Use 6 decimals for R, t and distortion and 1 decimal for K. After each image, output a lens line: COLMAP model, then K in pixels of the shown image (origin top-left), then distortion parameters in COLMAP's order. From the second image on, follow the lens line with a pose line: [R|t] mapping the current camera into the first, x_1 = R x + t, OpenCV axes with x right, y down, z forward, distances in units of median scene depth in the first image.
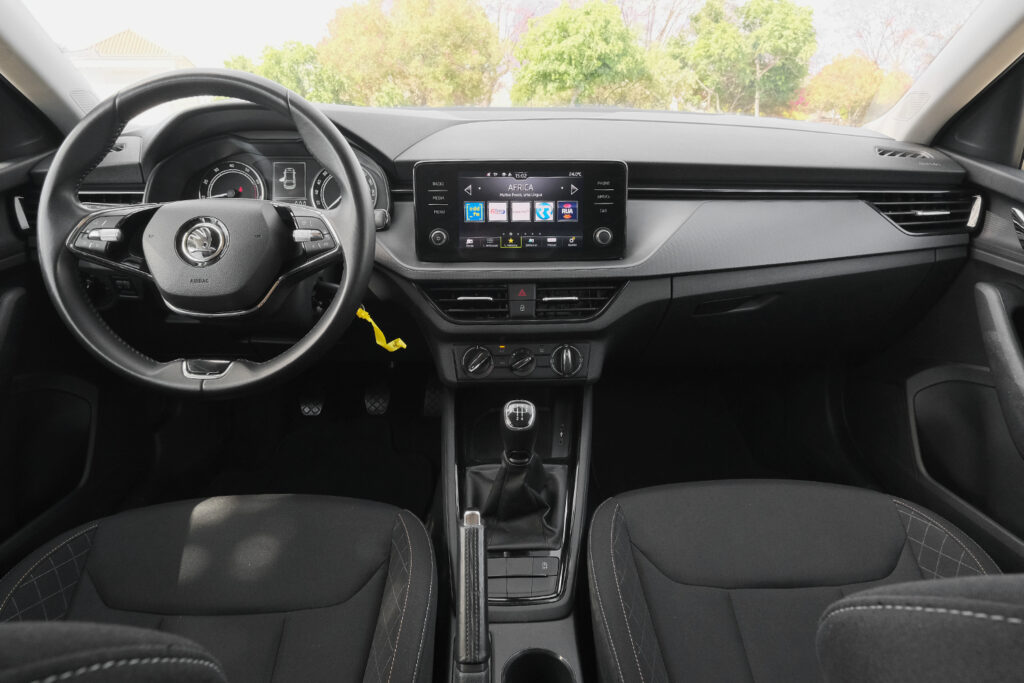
lens RADIAL K [[655.2, 0, 512.0], [0, 655.2, 341.5], [0, 0, 1]] dist [0.000483, 0.004533]
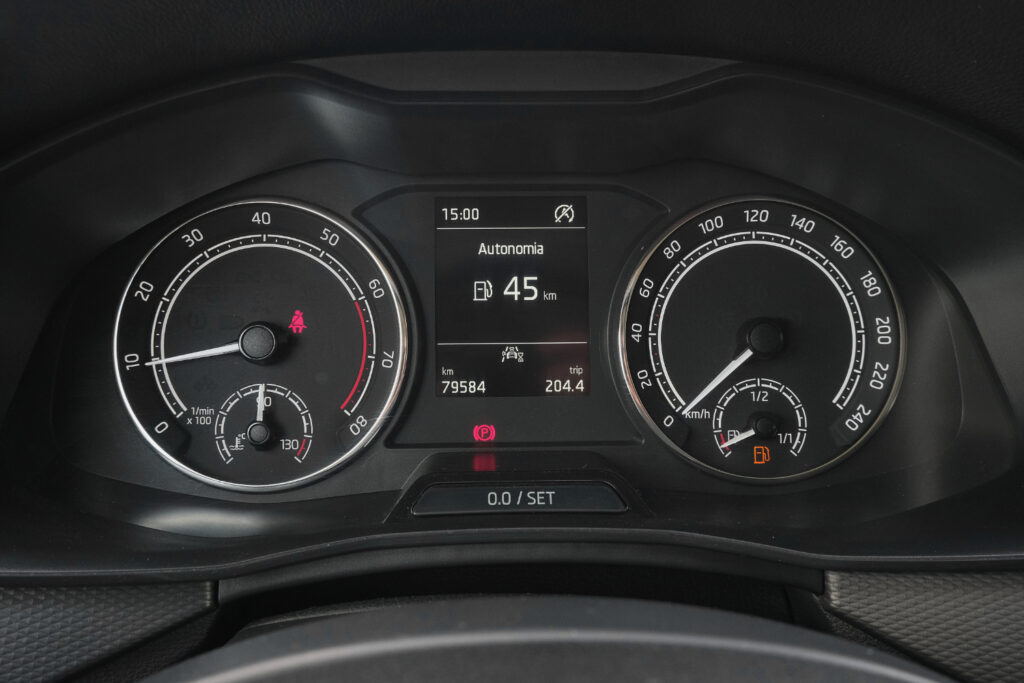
lens RADIAL K [[895.8, 0, 512.0], [0, 895.8, 341.5], [0, 0, 1]] dist [0.050107, -0.128858]
pose [[0.999845, -0.009884, 0.014595, -0.385556], [0.010998, 0.996865, -0.078354, -0.223859], [-0.013774, 0.078502, 0.996819, 0.772316]]
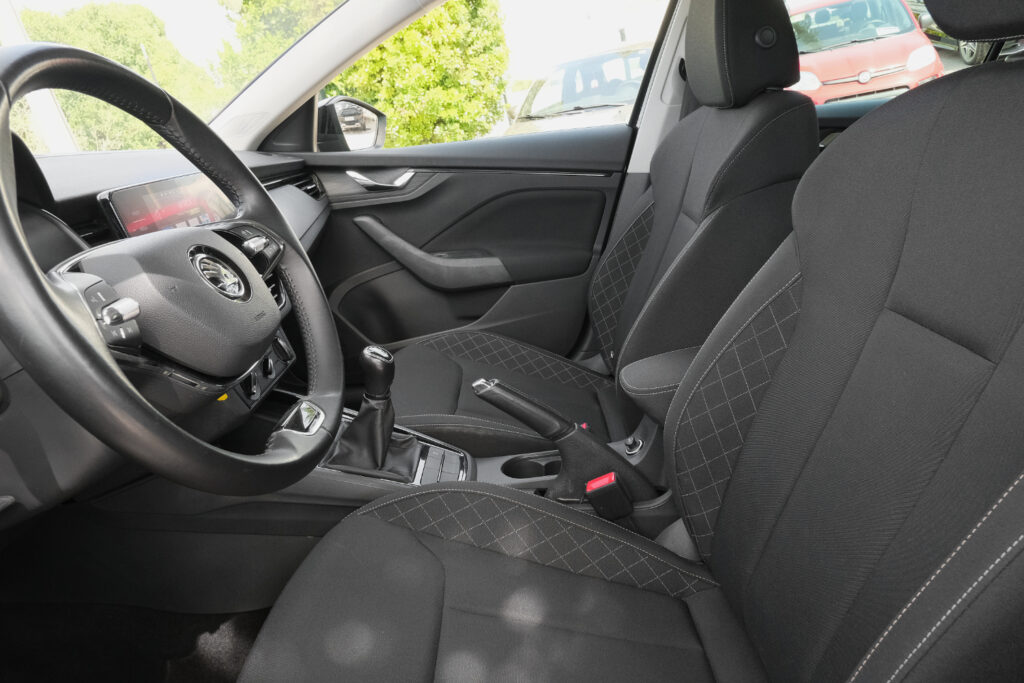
lens RADIAL K [[655.2, 0, 512.0], [0, 655.2, 341.5], [0, 0, 1]] dist [0.000483, 0.004533]
pose [[0.039225, -0.340148, 0.939553, -0.937726], [0.460564, 0.840596, 0.285095, -0.117436], [-0.886760, 0.421541, 0.189632, 0.473724]]
